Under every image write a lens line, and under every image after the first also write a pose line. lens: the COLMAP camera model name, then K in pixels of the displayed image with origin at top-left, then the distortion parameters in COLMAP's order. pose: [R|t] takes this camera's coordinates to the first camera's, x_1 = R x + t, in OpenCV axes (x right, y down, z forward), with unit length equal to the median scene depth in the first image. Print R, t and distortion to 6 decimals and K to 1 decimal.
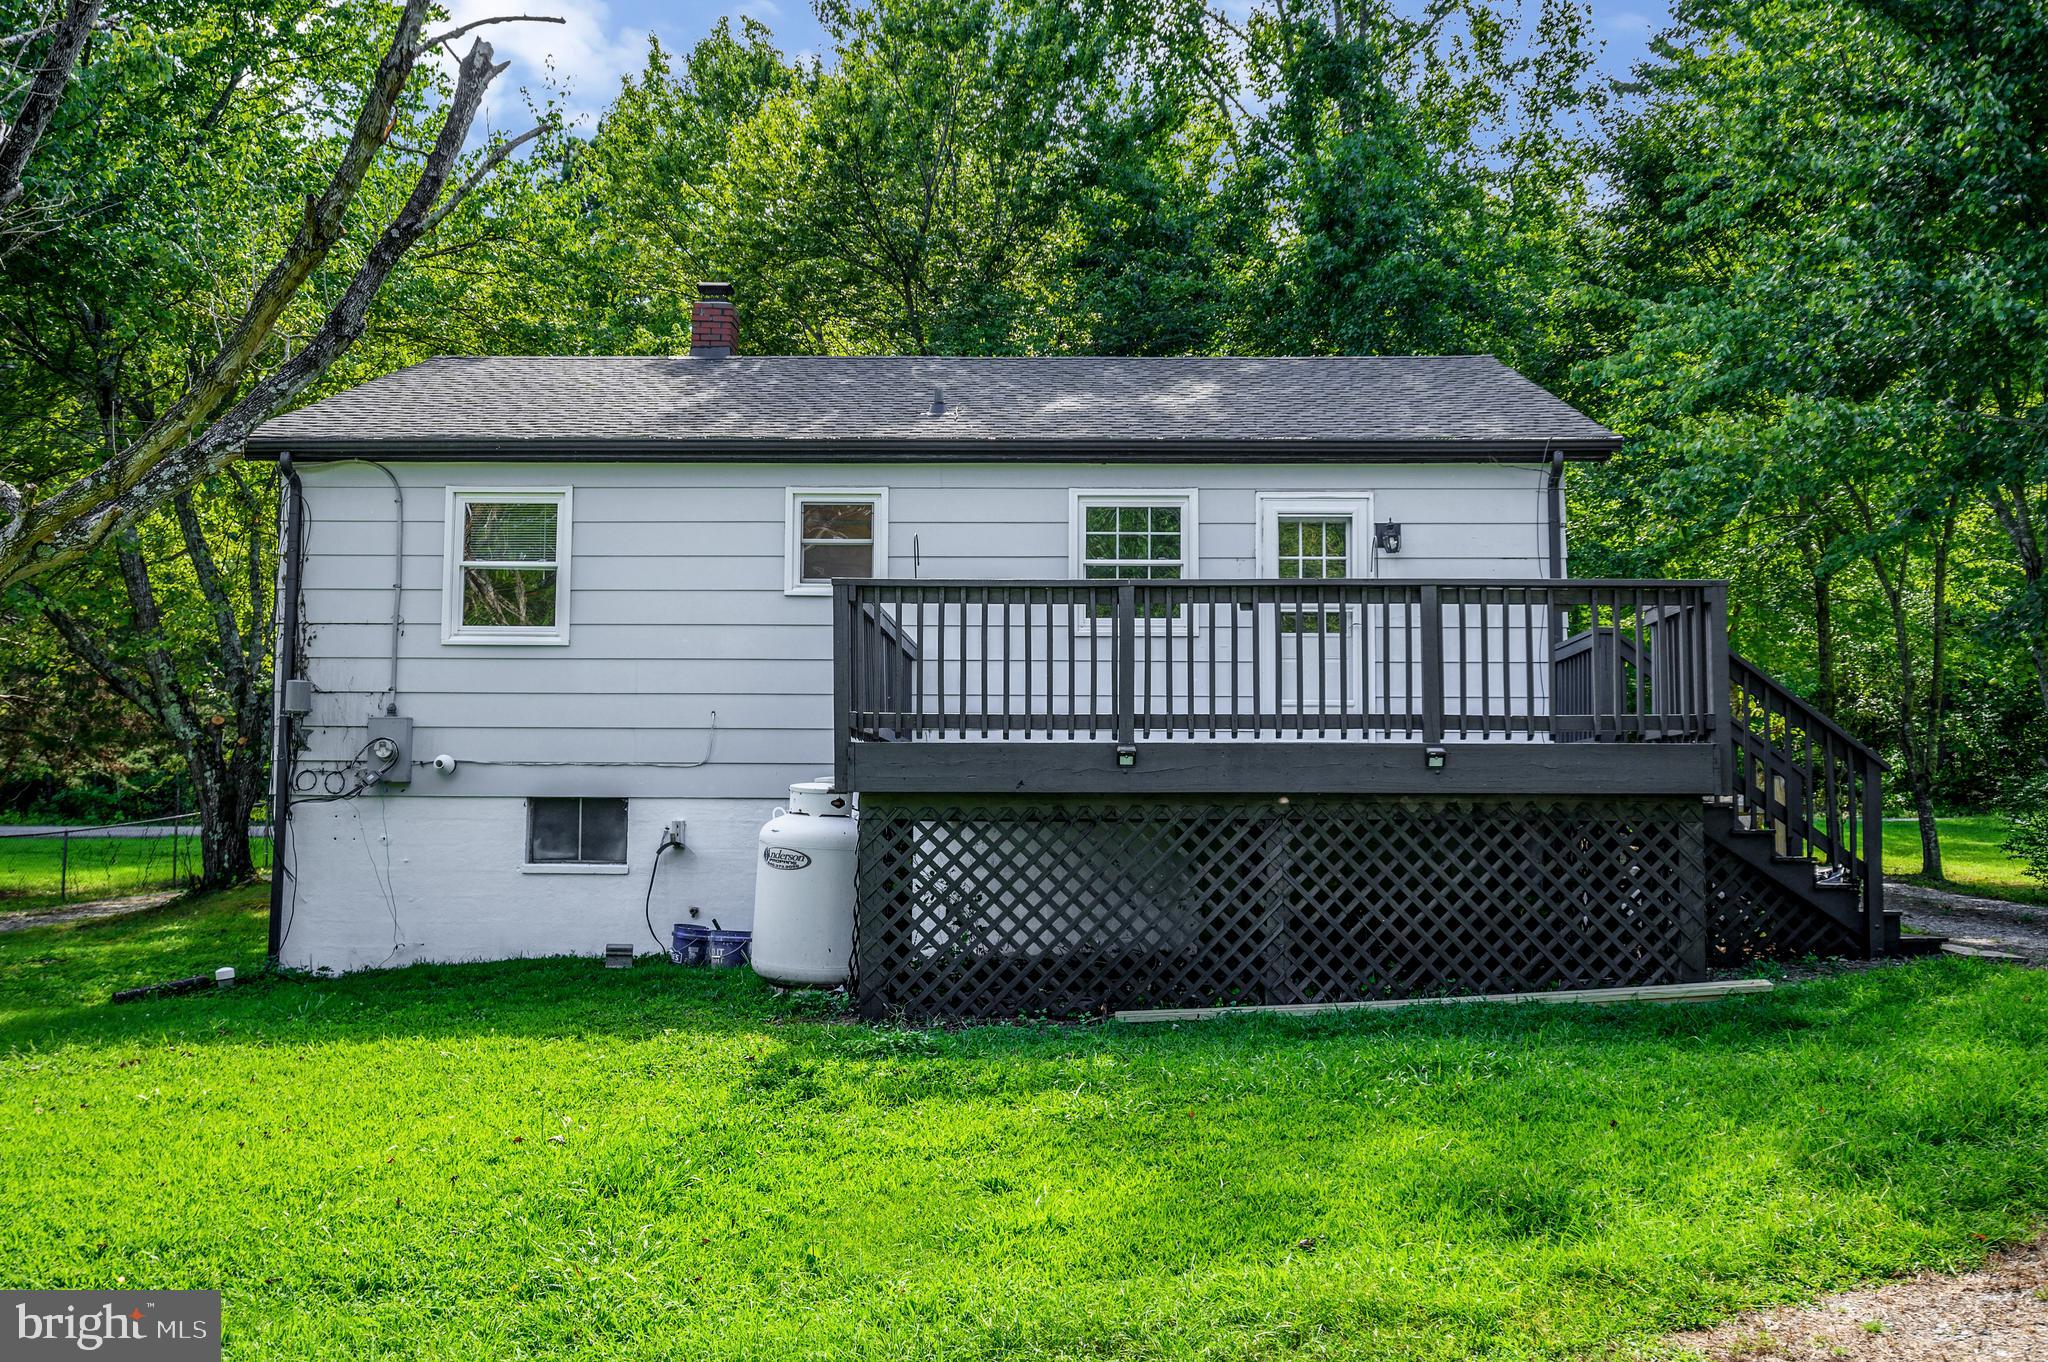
lens RADIAL K [[1840.6, 0, 1015.2], [0, 1840.6, 676.8], [0, 0, 1]] dist [-0.016869, 0.005179]
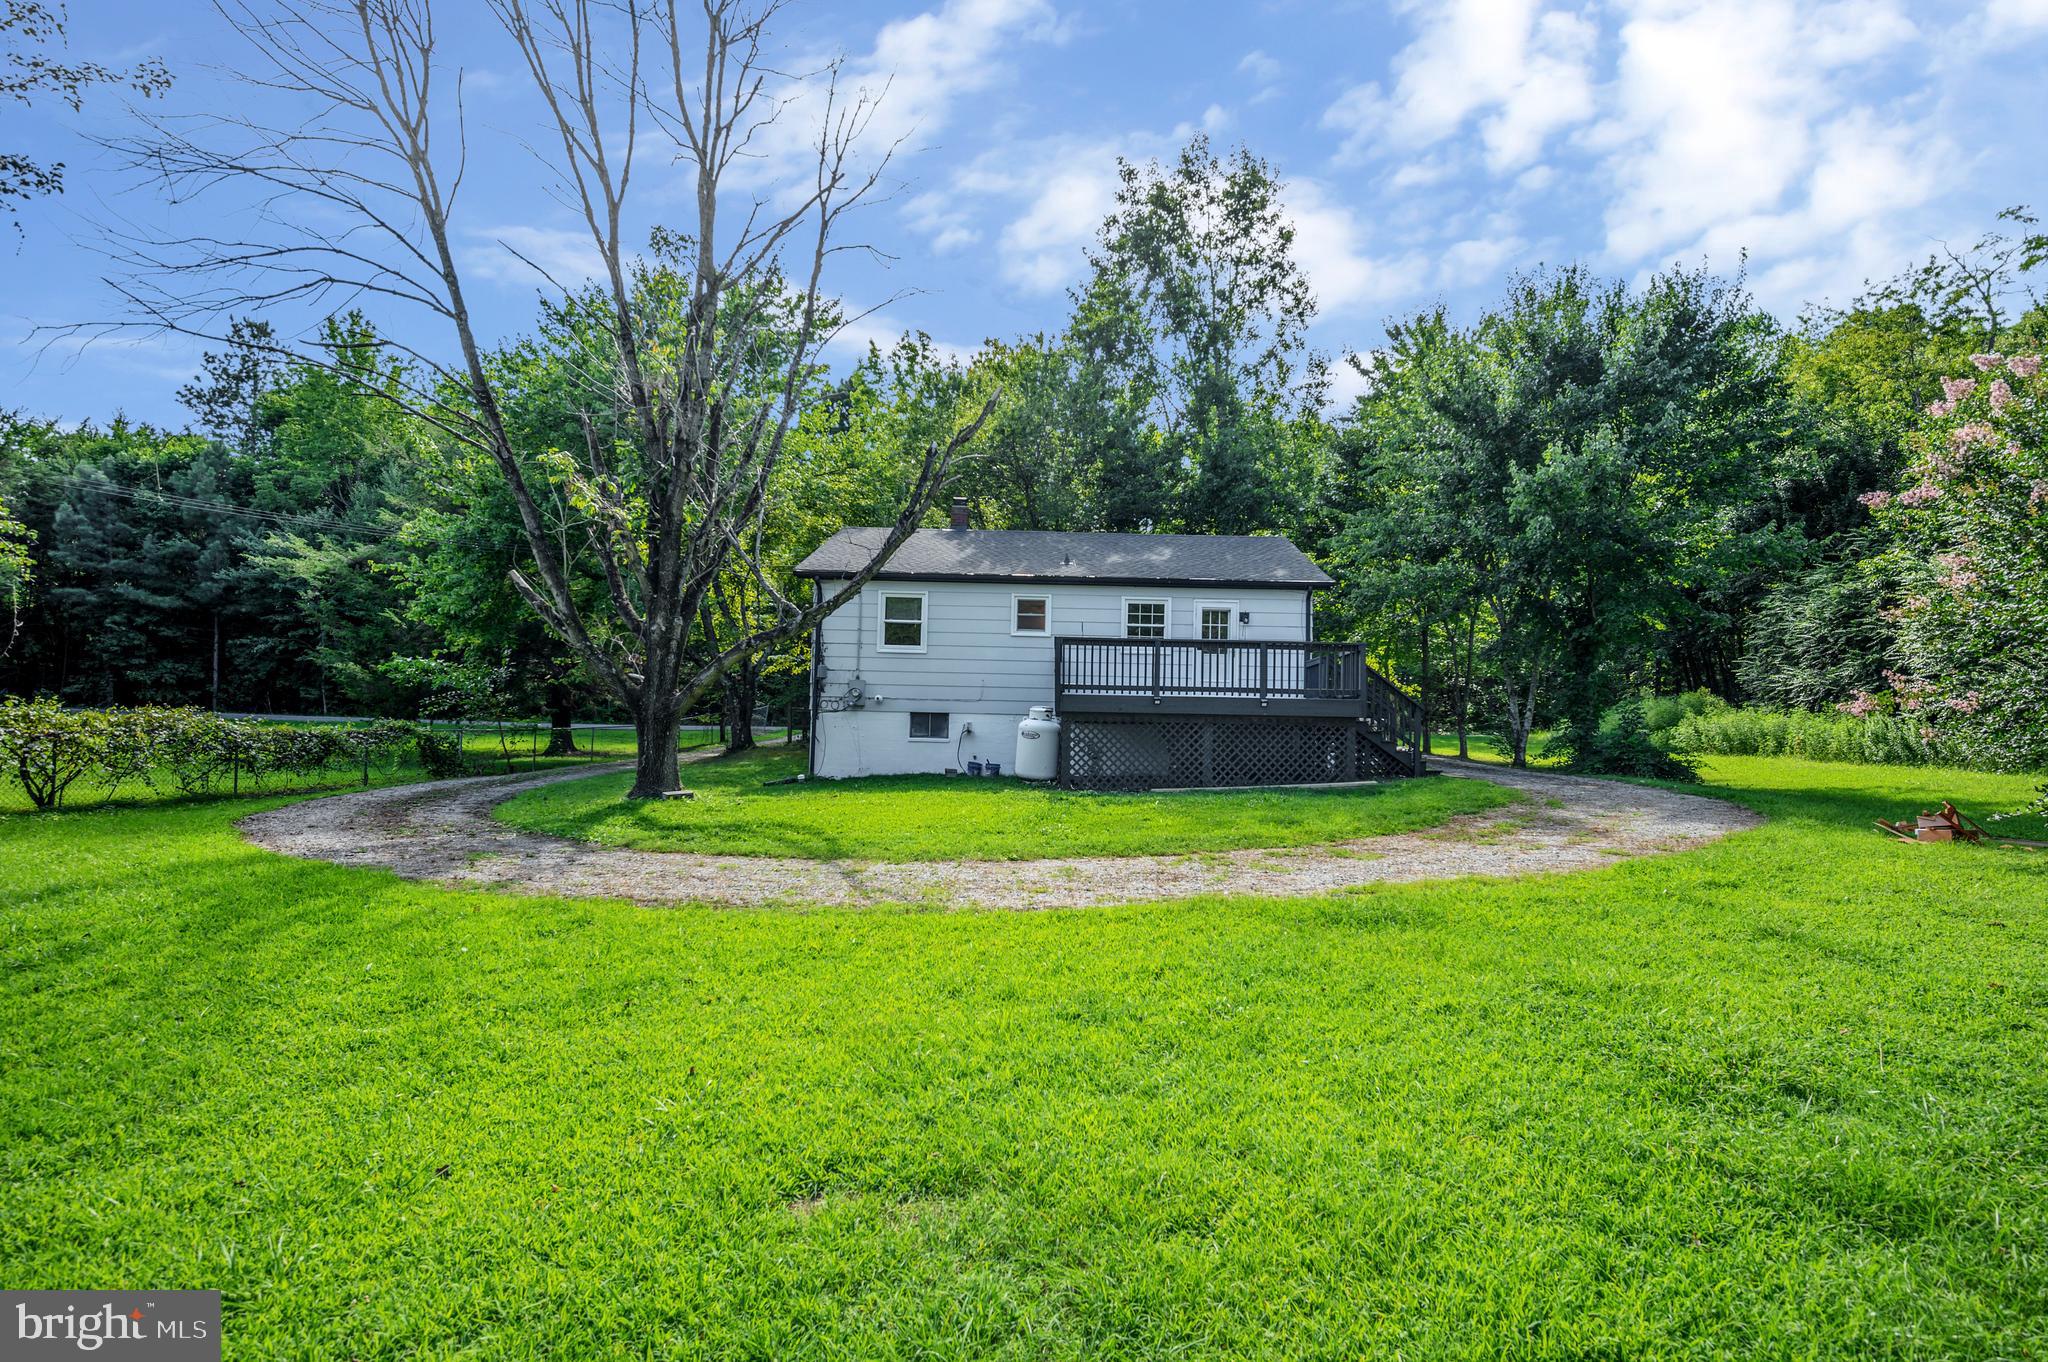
lens RADIAL K [[970.7, 0, 1039.7], [0, 970.7, 690.7], [0, 0, 1]] dist [-0.002544, 0.001633]
pose [[0.999694, 0.018276, 0.016663, -0.107063], [-0.018852, 0.999206, 0.035088, -0.015911], [-0.016009, -0.035391, 0.999245, -0.370105]]
